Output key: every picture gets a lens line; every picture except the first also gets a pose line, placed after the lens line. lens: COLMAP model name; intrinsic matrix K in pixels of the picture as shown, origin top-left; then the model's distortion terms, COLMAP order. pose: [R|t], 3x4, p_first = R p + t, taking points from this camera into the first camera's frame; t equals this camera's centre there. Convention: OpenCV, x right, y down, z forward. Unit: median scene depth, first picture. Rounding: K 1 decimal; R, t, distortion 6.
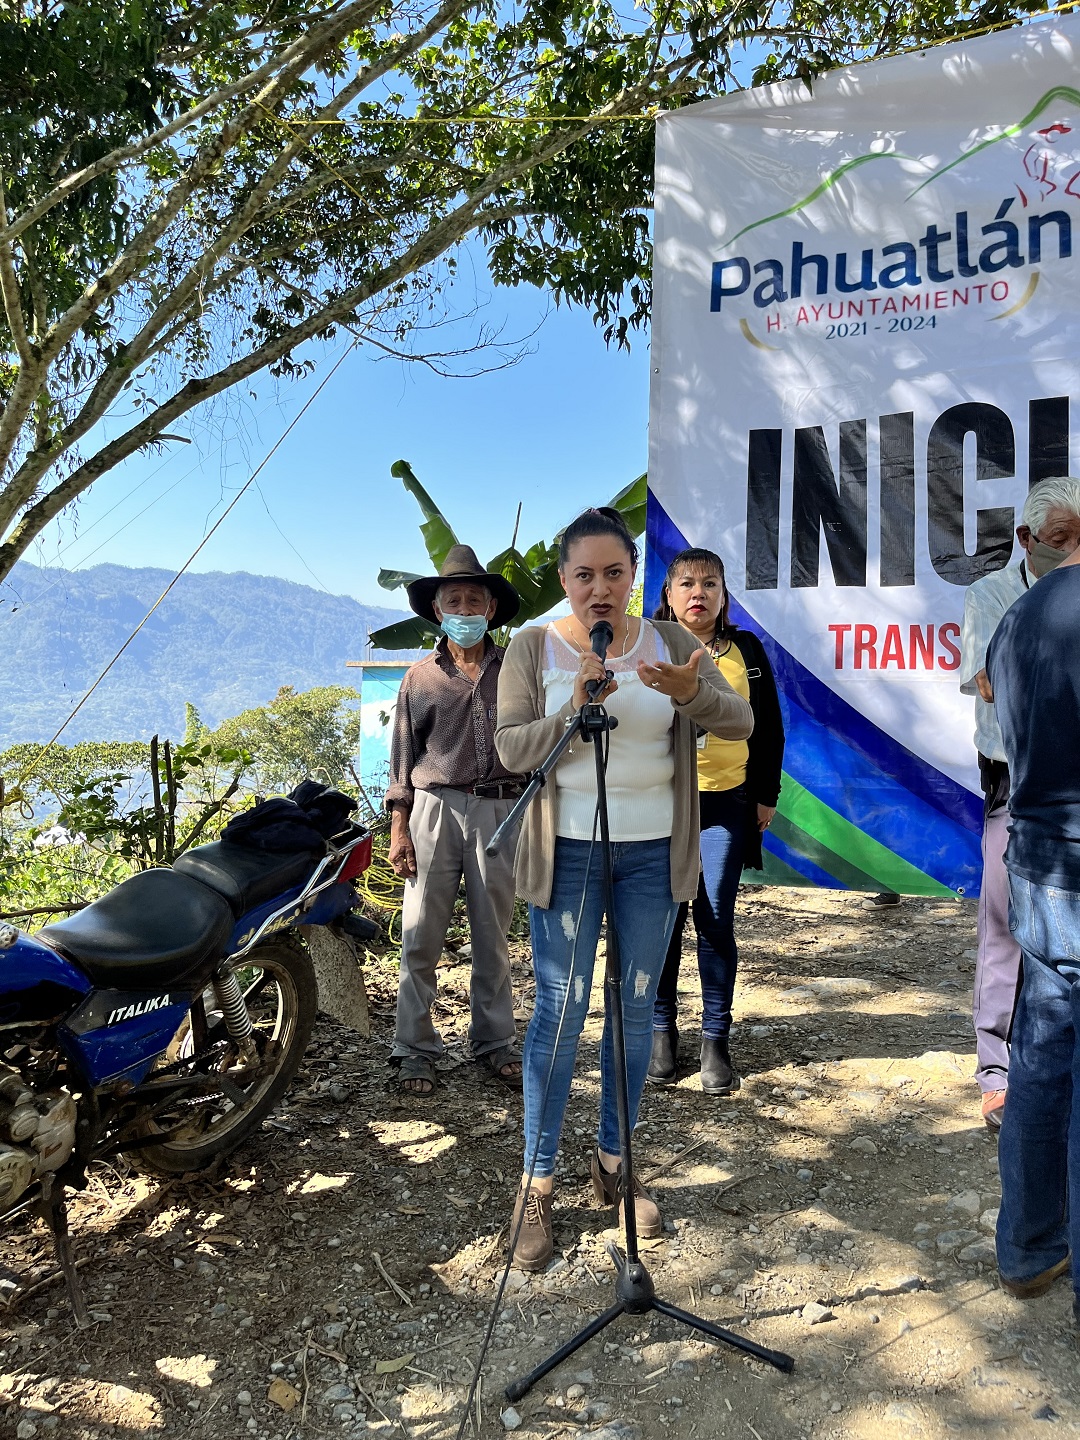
lens RADIAL K [[1095.6, 0, 538.6], [0, 1095.6, 723.1], [0, 0, 1]] dist [0.014106, -0.035131]
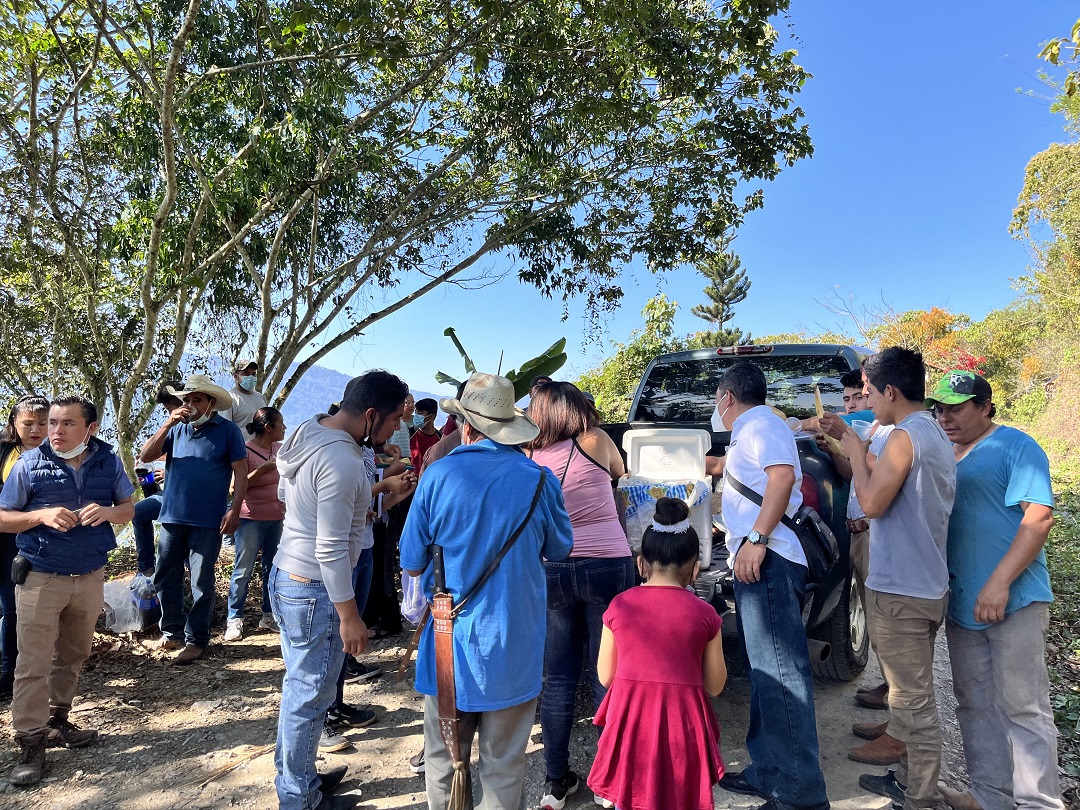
lens RADIAL K [[821.7, 0, 544.9], [0, 821.7, 411.2], [0, 0, 1]] dist [0.014106, -0.035131]
pose [[0.998690, -0.006822, 0.050711, -0.030307], [0.010458, 0.997365, -0.071784, 0.051048], [-0.050088, 0.072221, 0.996130, -0.997254]]
